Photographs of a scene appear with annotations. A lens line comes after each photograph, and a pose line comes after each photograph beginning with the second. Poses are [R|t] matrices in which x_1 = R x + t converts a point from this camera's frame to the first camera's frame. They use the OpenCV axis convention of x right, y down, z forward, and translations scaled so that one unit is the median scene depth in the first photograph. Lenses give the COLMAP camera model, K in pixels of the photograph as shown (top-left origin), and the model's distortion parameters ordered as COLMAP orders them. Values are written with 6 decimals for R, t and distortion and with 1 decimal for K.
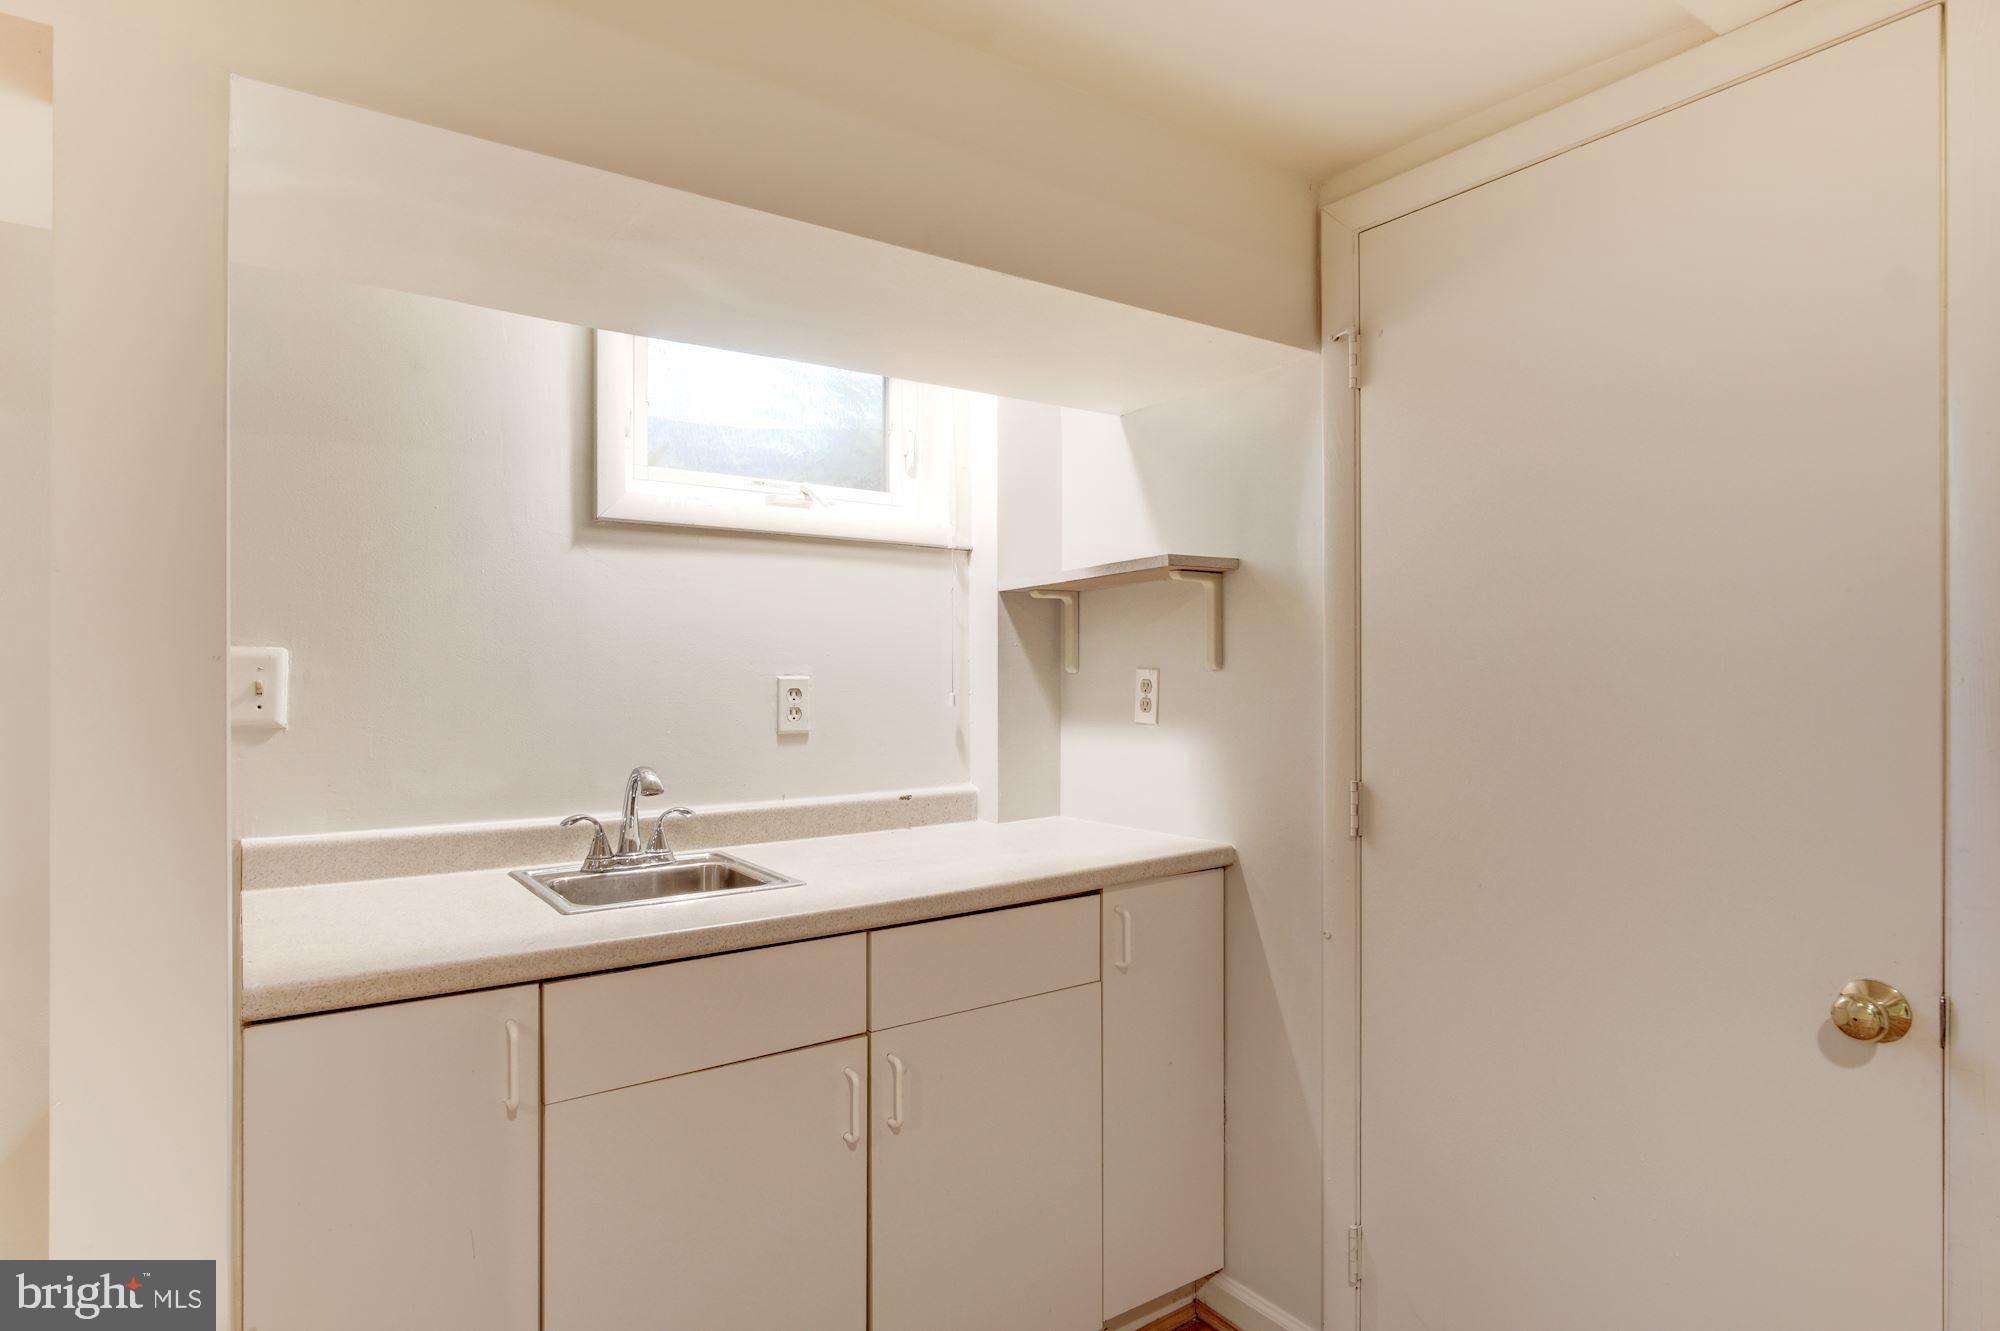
lens RADIAL K [[1083.8, 0, 1011.9], [0, 1083.8, 664.4], [0, 0, 1]] dist [-0.000204, -0.000200]
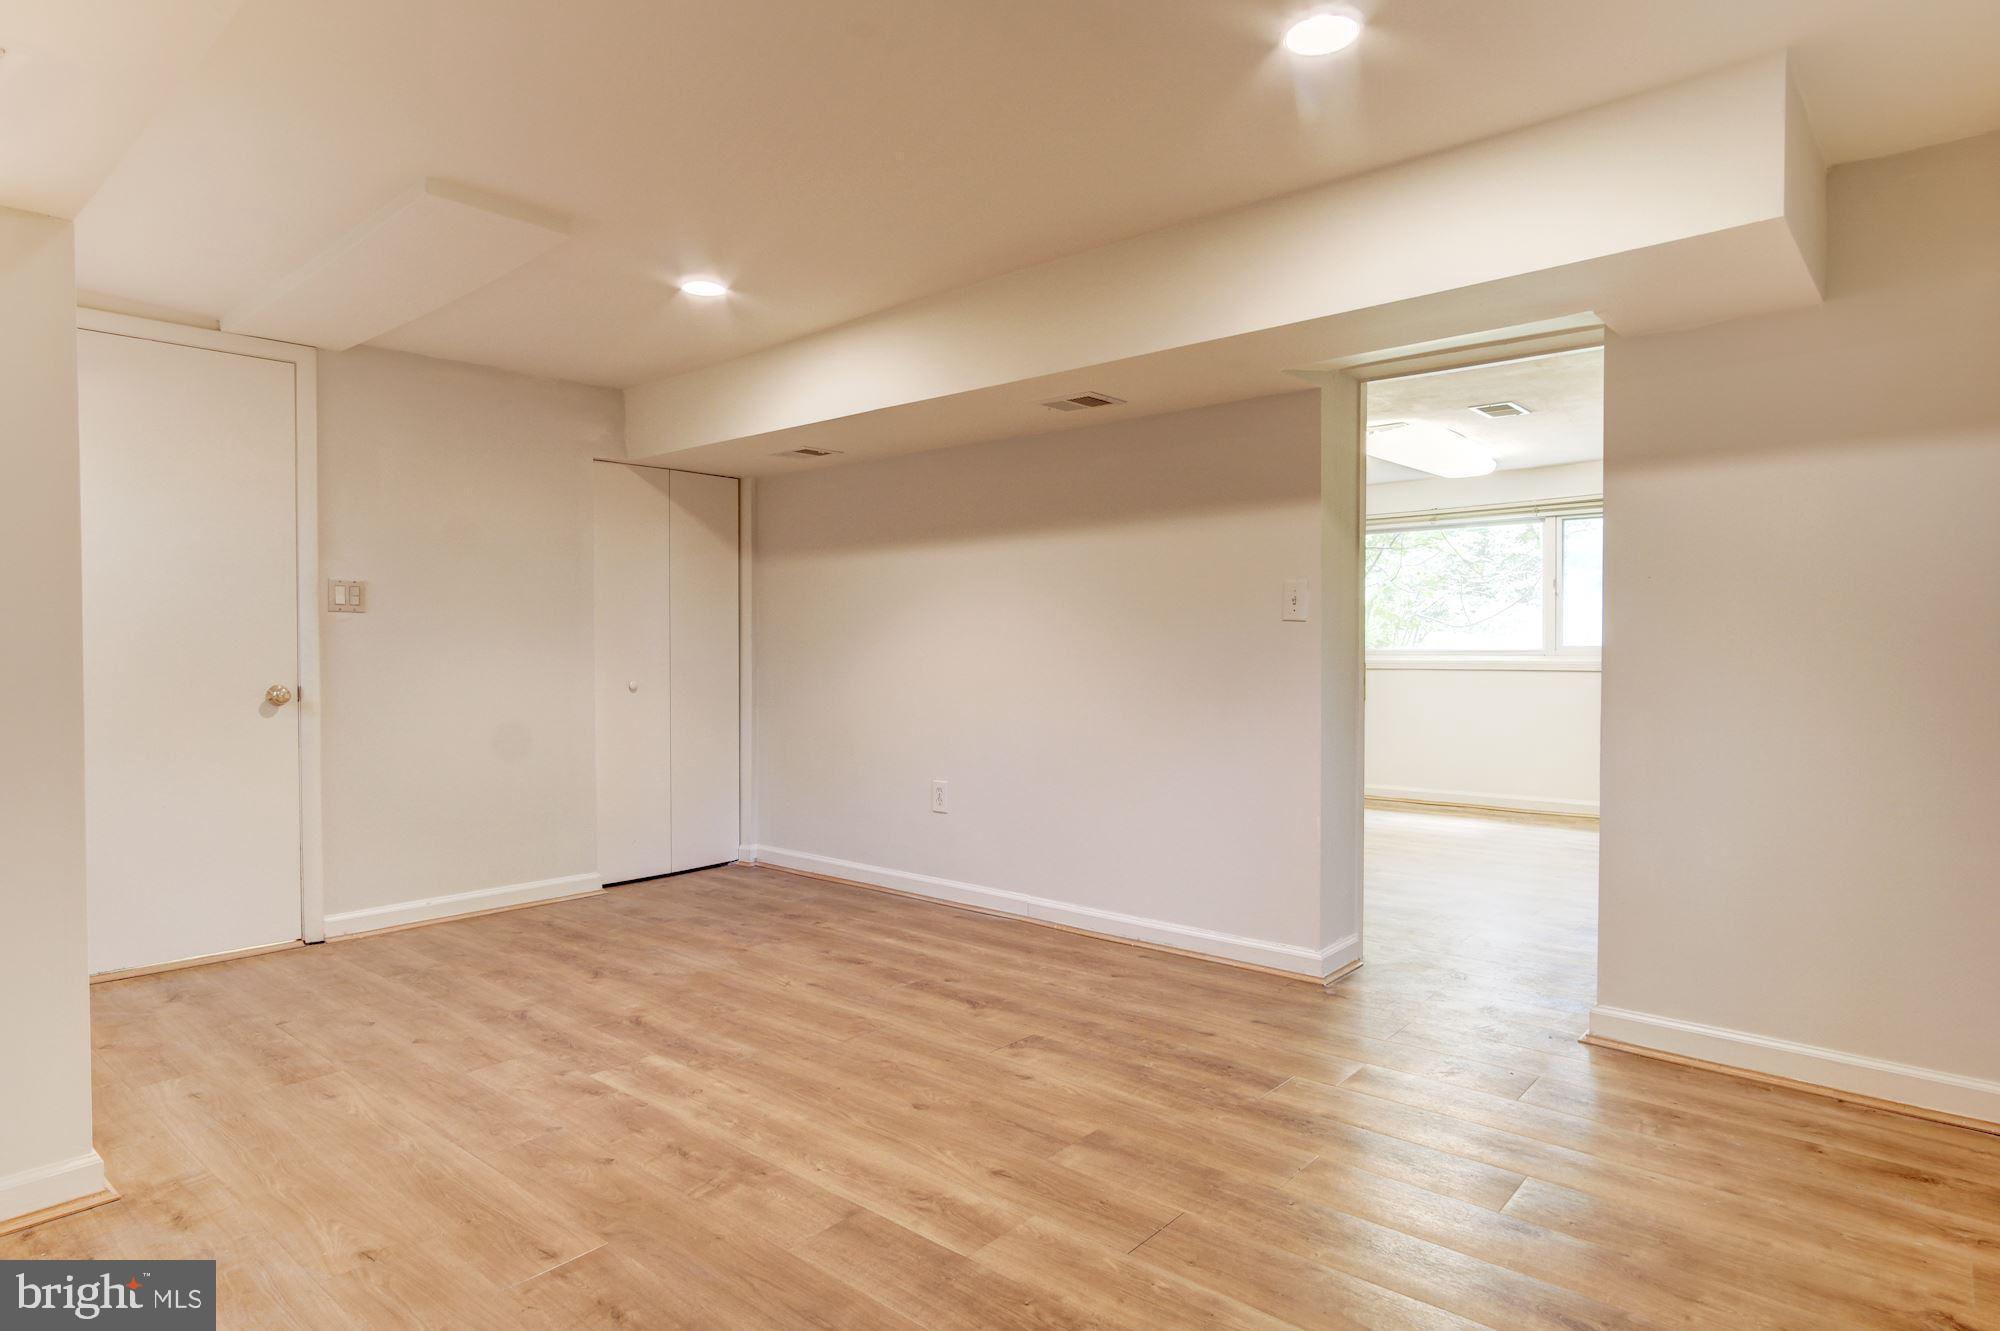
lens RADIAL K [[1083.8, 0, 1011.5], [0, 1083.8, 667.8], [0, 0, 1]] dist [-0.000204, -0.000200]
pose [[-0.234686, -0.012436, 0.971992, -1.539821], [-0.004174, 0.999922, 0.011786, 0.123748], [-0.972062, -0.001291, -0.234720, -0.146708]]
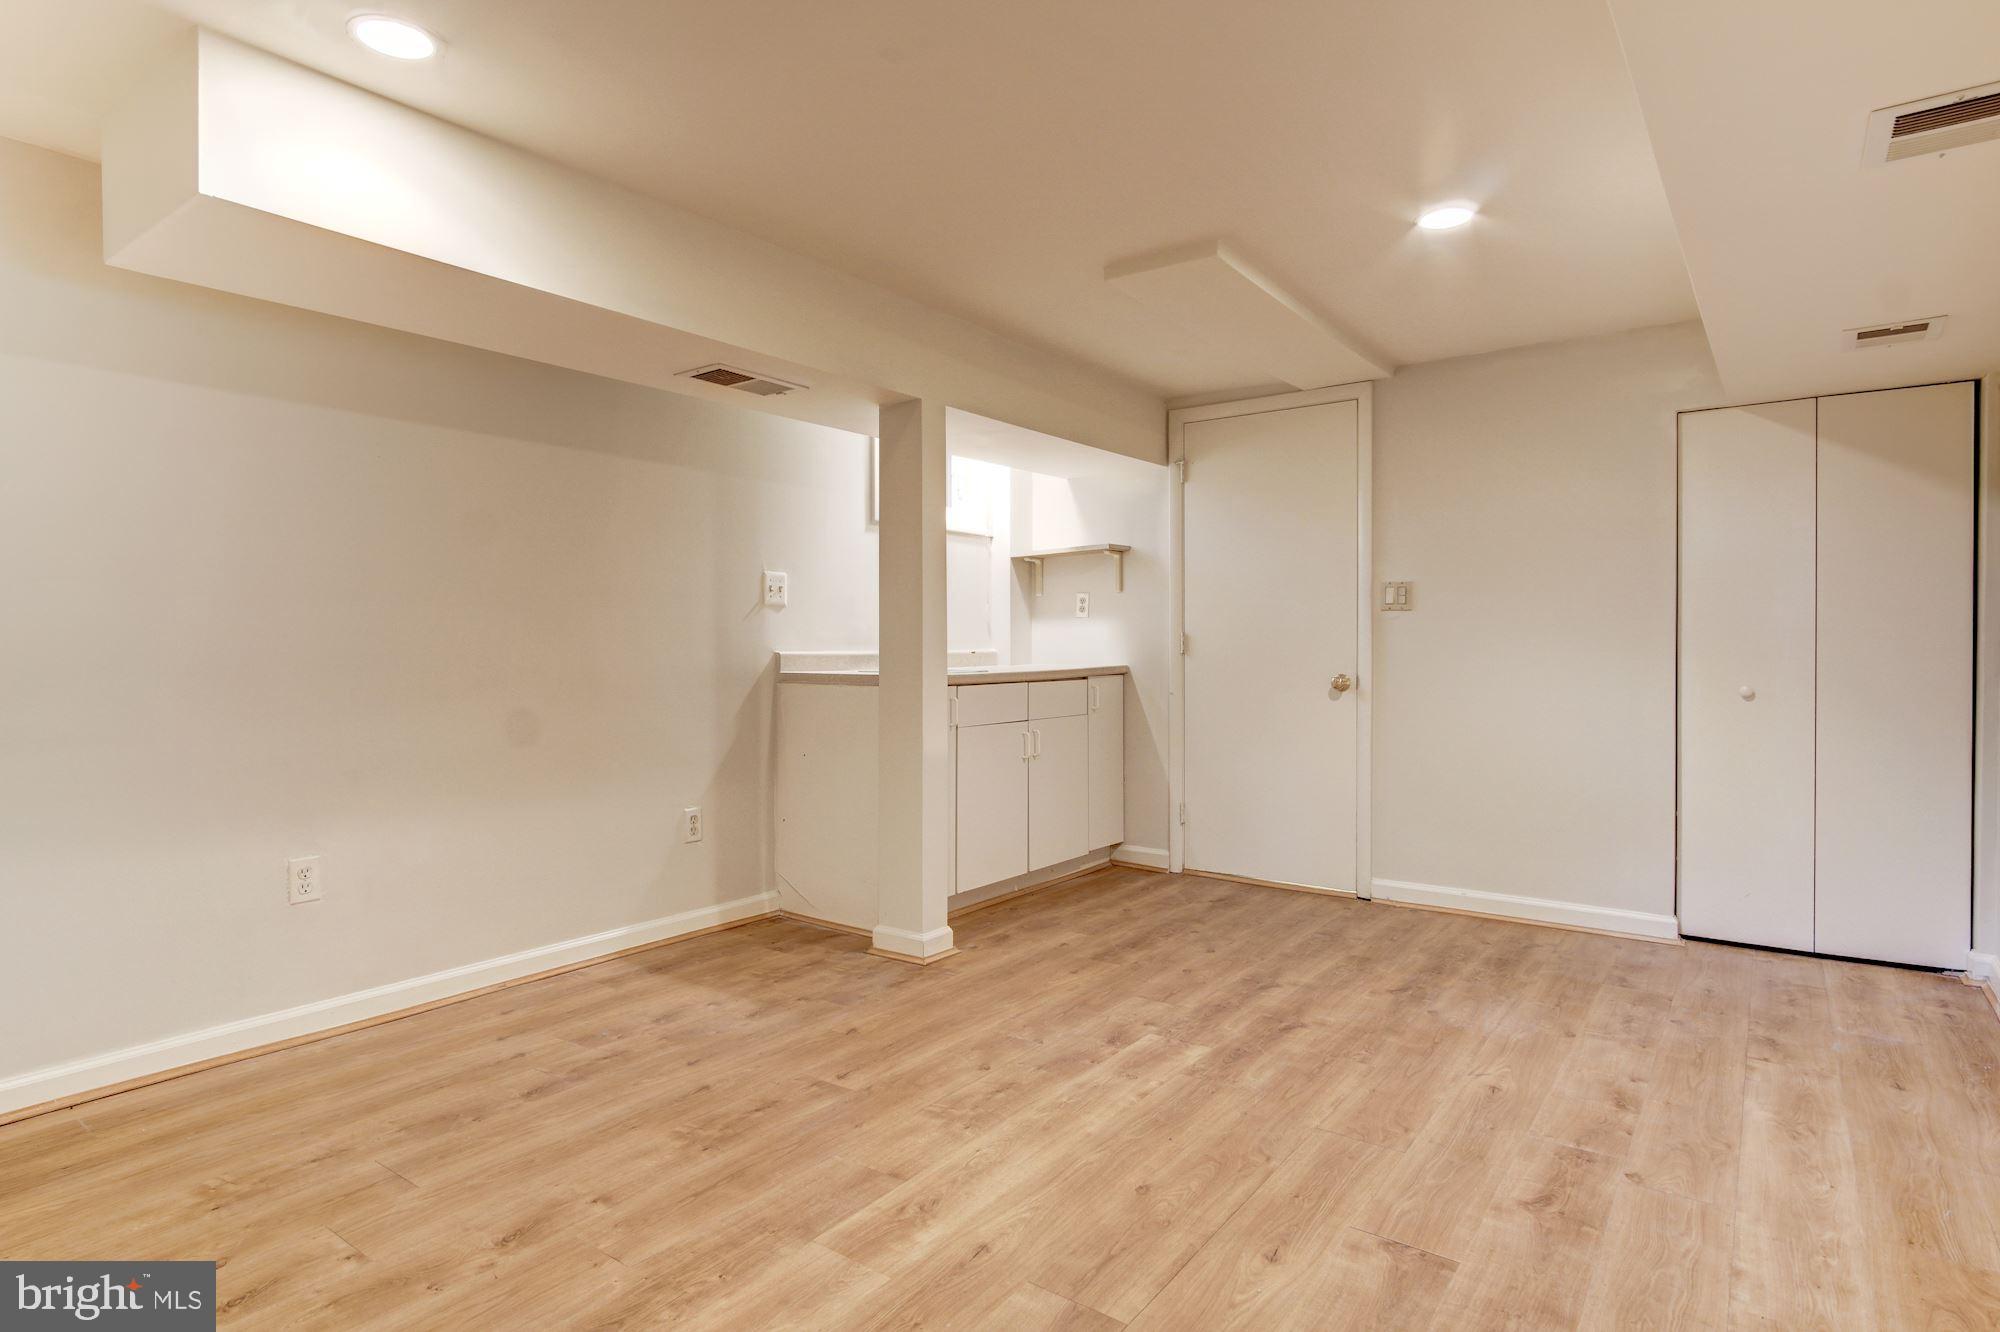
lens RADIAL K [[1083.8, 0, 1002.1], [0, 1083.8, 655.7], [0, 0, 1]] dist [-0.000204, -0.000200]
pose [[0.952538, -0.001558, 0.304414, -0.799902], [-0.002297, 0.999922, 0.012305, 0.118239], [-0.304410, -0.012420, 0.952460, -1.218490]]
